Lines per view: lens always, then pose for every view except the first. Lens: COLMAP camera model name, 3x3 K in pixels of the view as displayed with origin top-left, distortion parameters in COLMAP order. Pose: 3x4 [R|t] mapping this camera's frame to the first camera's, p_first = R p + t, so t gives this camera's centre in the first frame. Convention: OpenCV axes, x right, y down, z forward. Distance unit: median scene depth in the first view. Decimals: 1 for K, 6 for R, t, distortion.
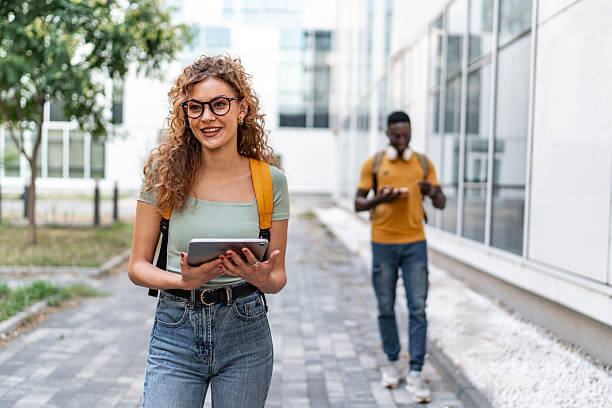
lens RADIAL K [[589.1, 0, 312.9], [0, 589.1, 205.8], [0, 0, 1]] dist [-0.005666, 0.005077]
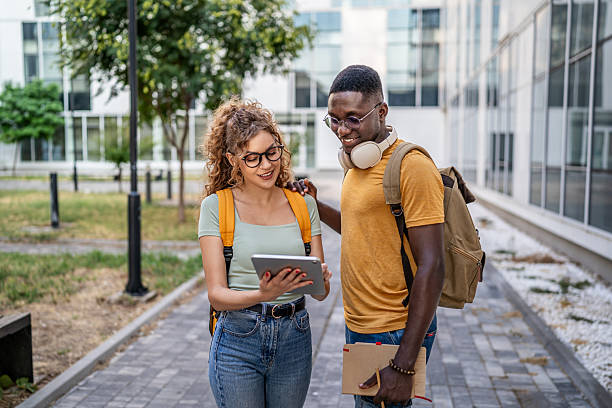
lens RADIAL K [[602.1, 0, 310.0], [0, 602.1, 201.8], [0, 0, 1]] dist [0.001586, 0.022815]
pose [[0.983450, -0.006760, -0.181055, -0.005059], [0.013320, 0.999297, 0.035043, -0.016974], [0.180691, -0.036874, 0.982848, -0.162047]]
